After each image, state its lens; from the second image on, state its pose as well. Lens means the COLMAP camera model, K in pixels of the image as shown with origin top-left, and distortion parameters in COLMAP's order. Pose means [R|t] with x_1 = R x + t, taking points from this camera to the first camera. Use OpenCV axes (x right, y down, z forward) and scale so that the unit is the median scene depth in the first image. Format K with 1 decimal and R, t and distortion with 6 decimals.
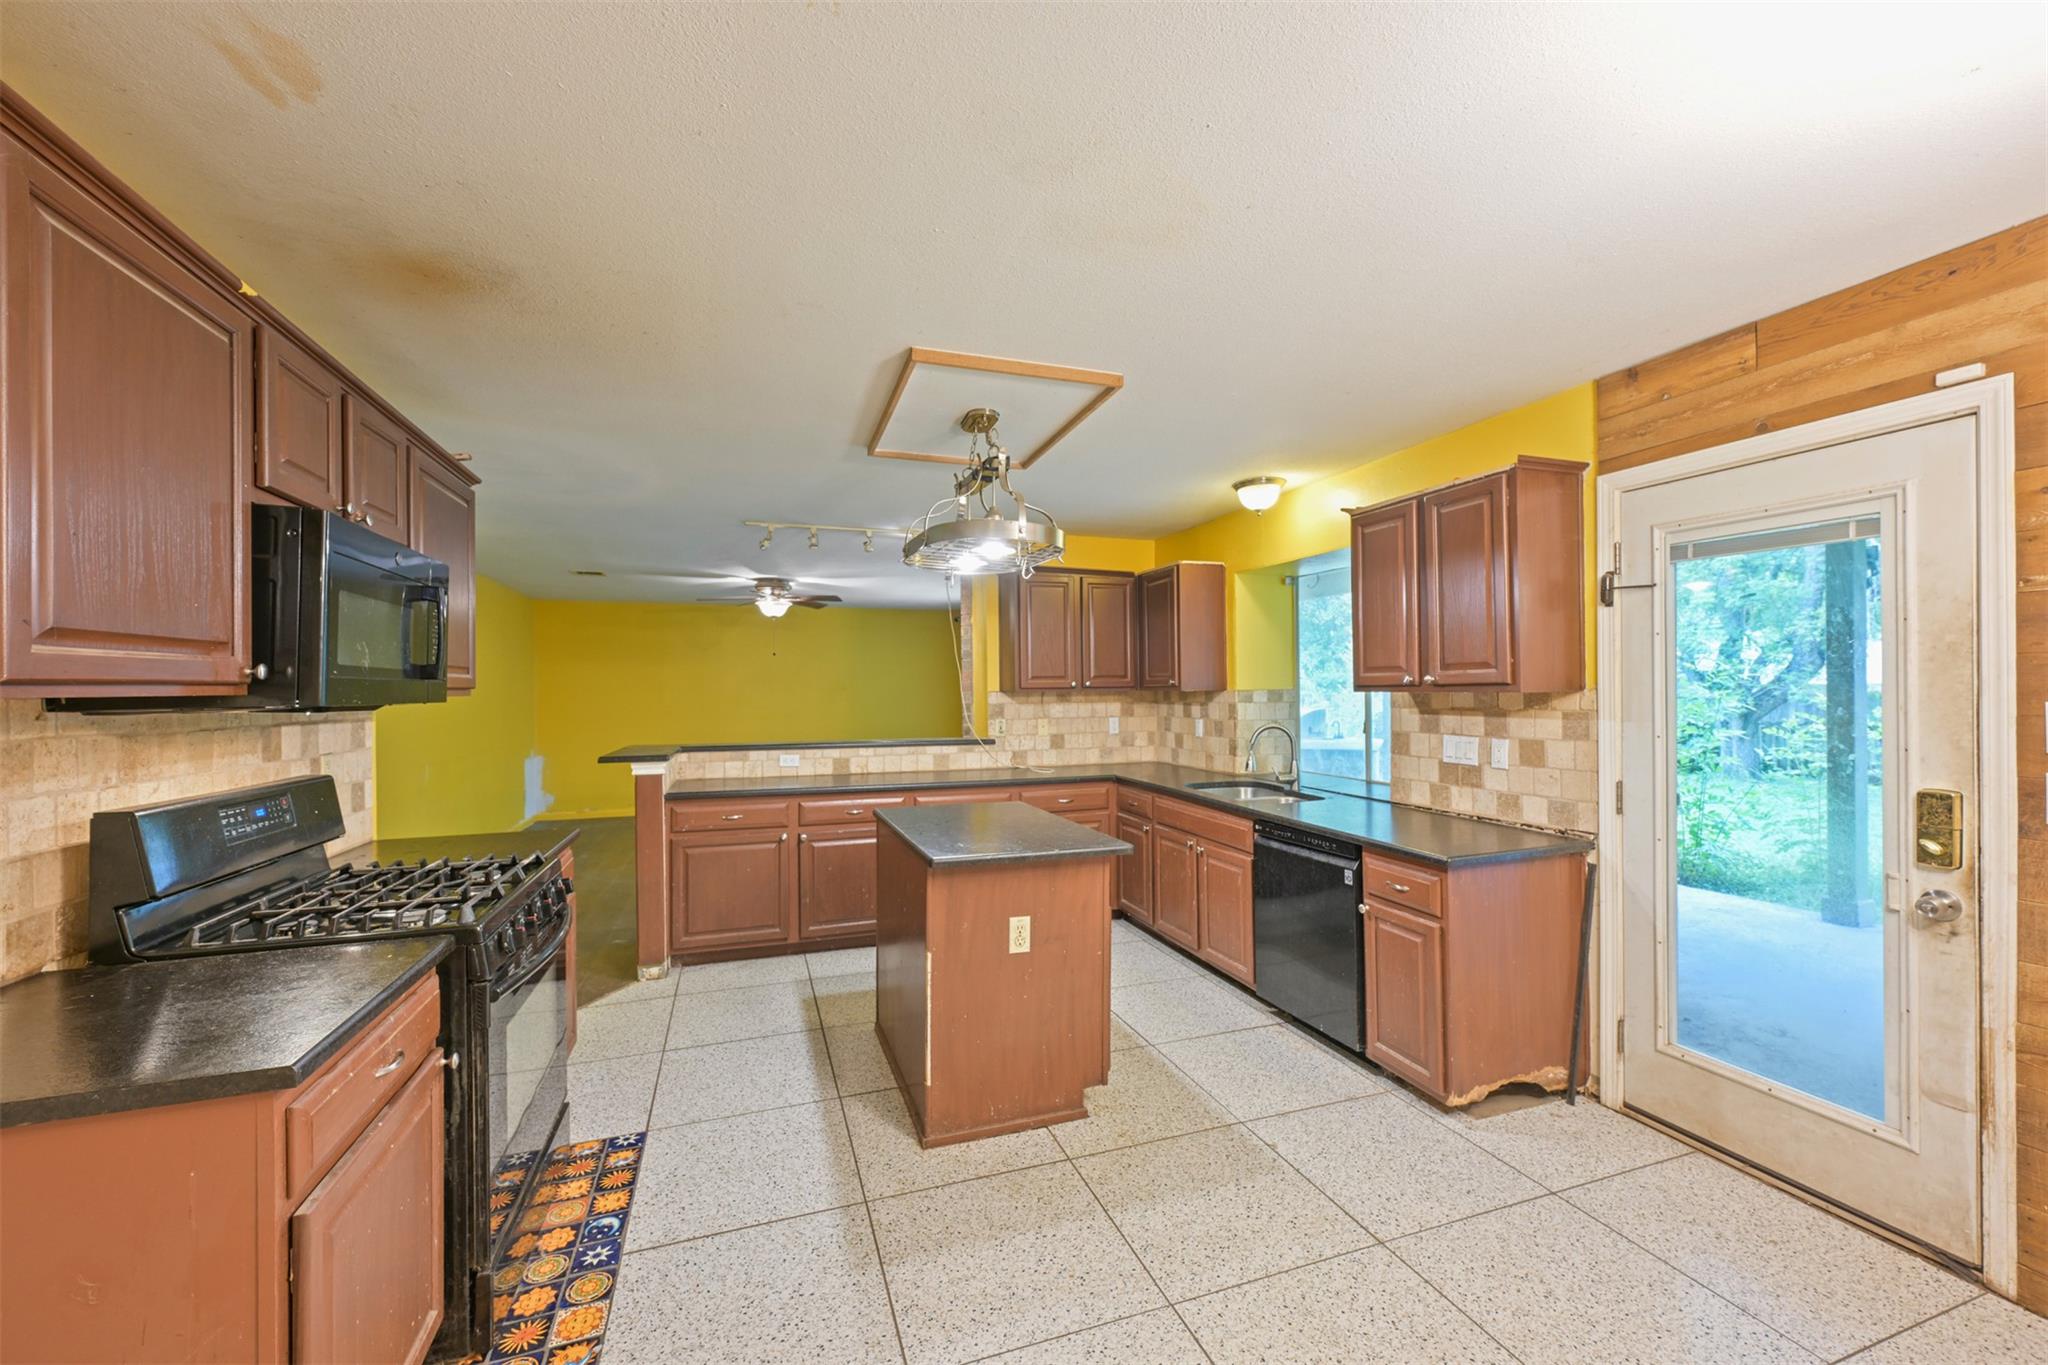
lens RADIAL K [[808.0, 0, 1027.0], [0, 808.0, 684.1], [0, 0, 1]] dist [0.001529, -0.000052]
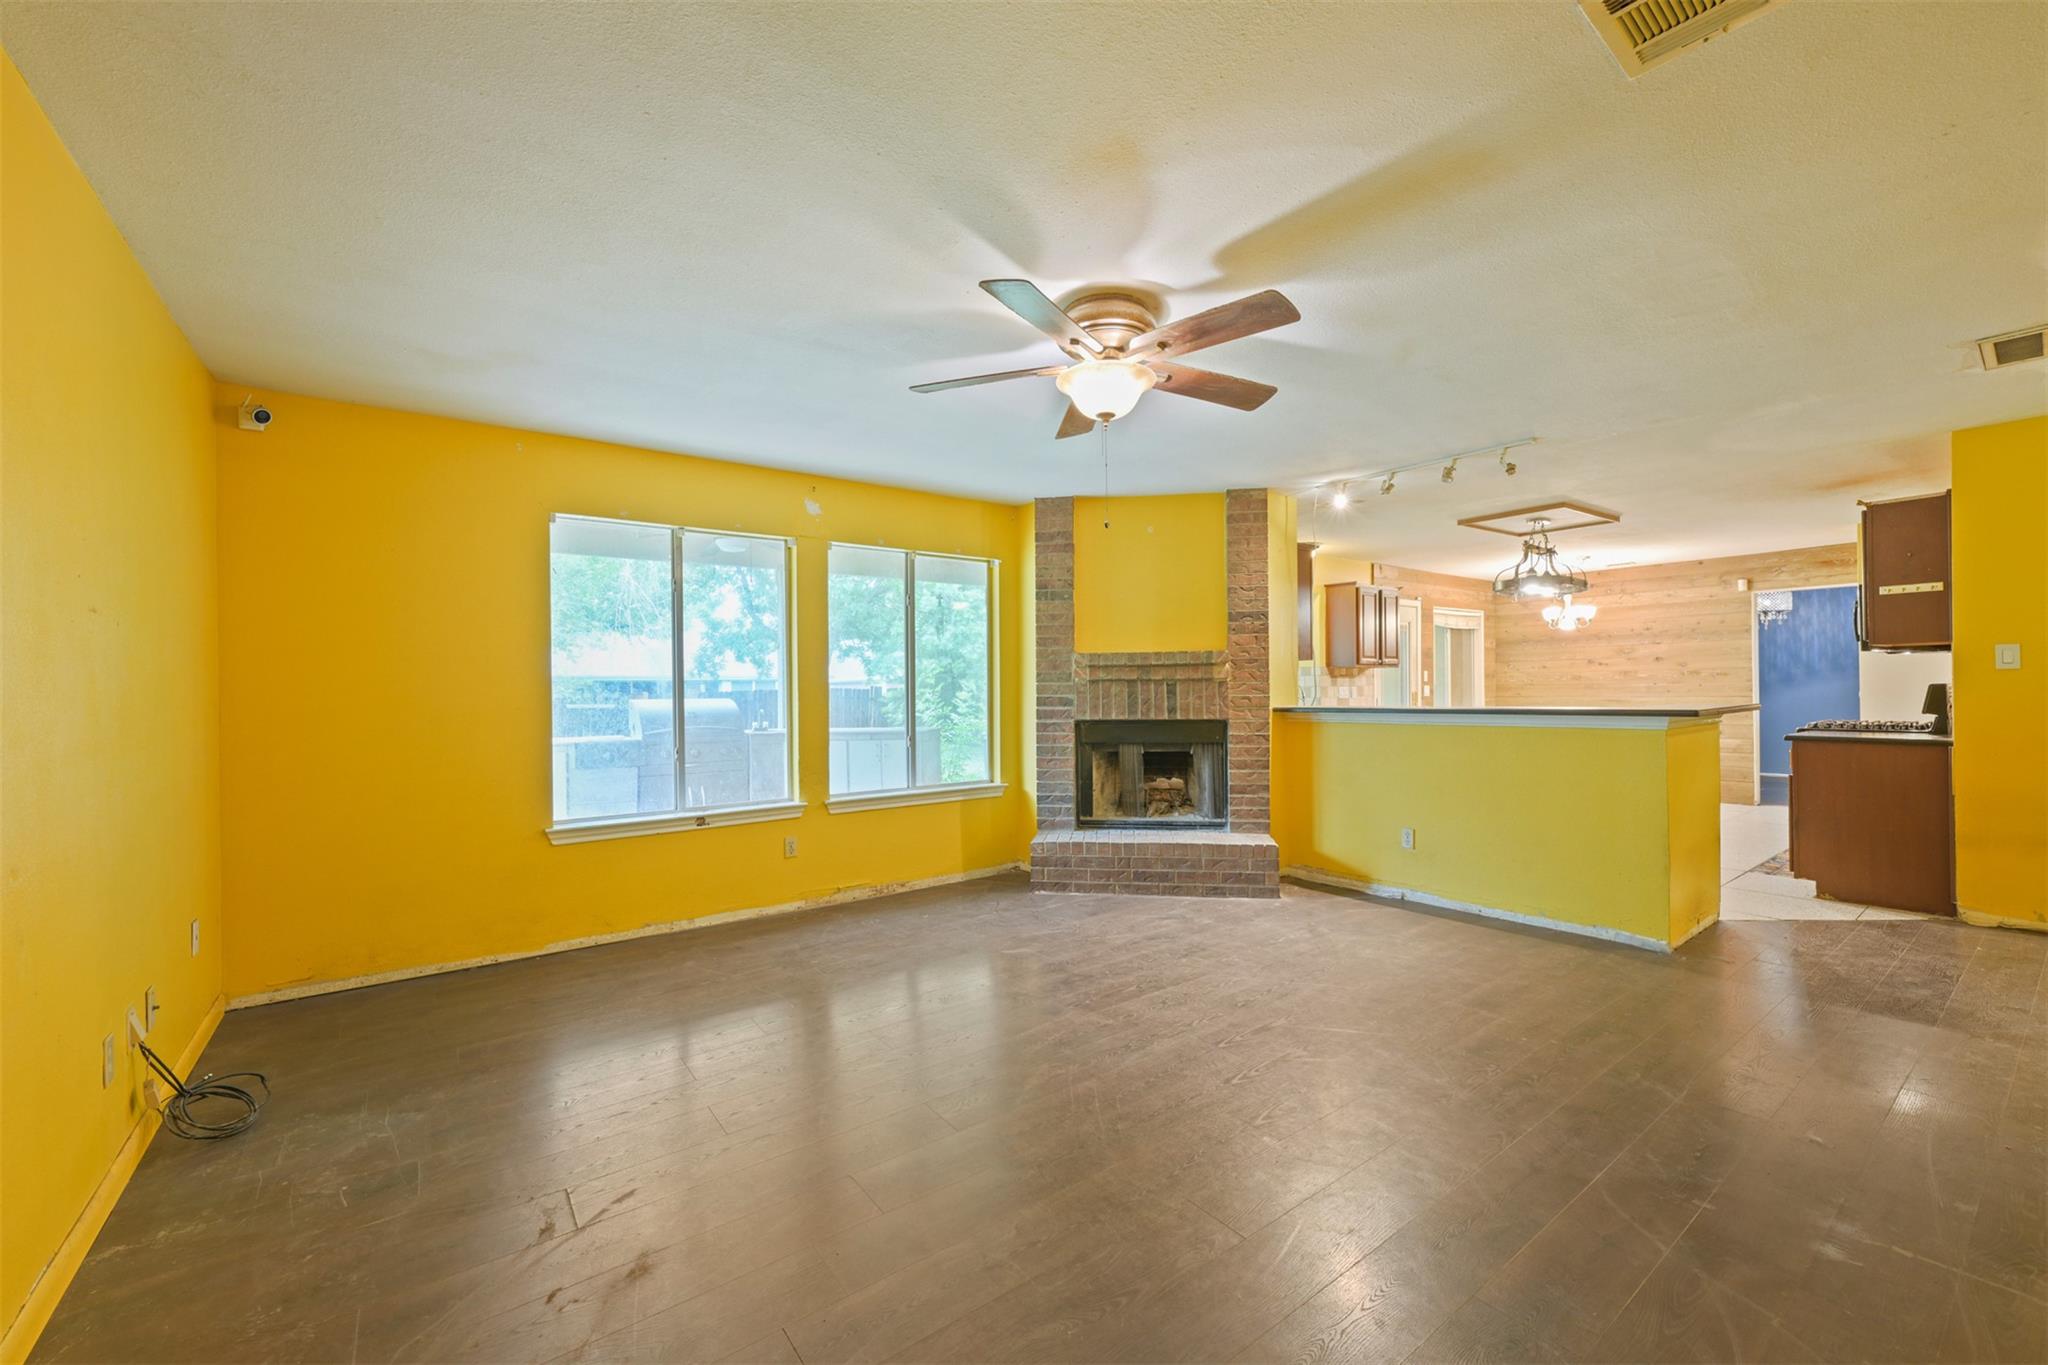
lens RADIAL K [[808.0, 0, 1025.8], [0, 808.0, 684.8], [0, 0, 1]] dist [0.001529, -0.000052]
pose [[-0.296739, 0.010706, 0.954899, -1.486107], [0.004120, 0.999942, -0.009931, 0.079863], [-0.954950, 0.000988, -0.296766, 2.633690]]
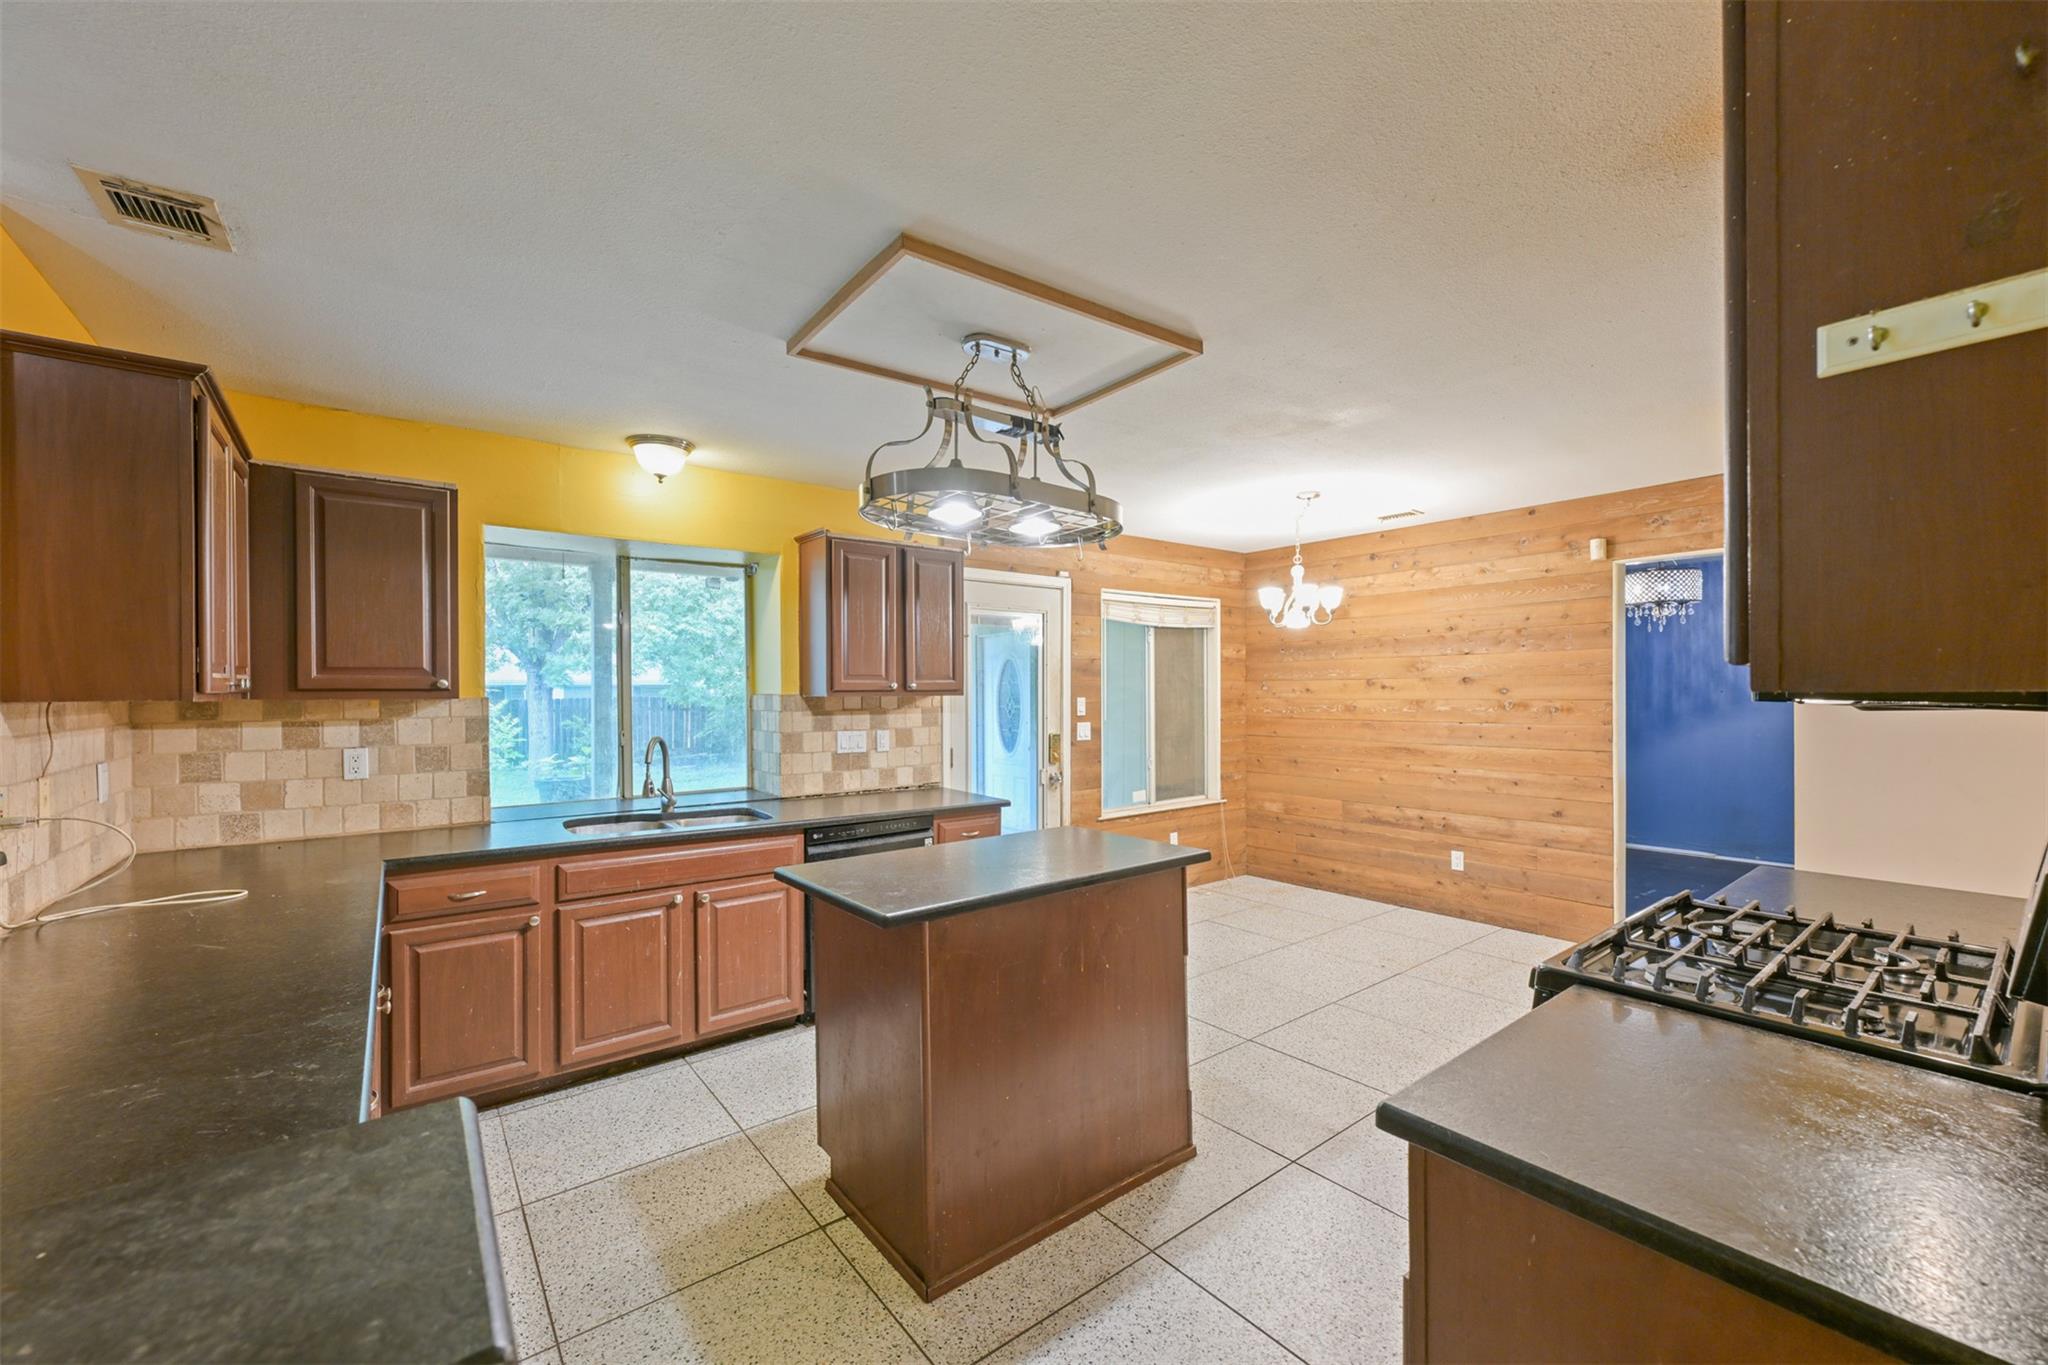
lens RADIAL K [[808.0, 0, 1019.2], [0, 808.0, 693.3], [0, 0, 1]] dist [0.001529, -0.000052]
pose [[-0.312731, 0.001742, 0.949840, -0.766851], [-0.001582, 0.999996, -0.002355, 0.007325], [-0.949840, -0.002239, -0.312727, 1.158222]]
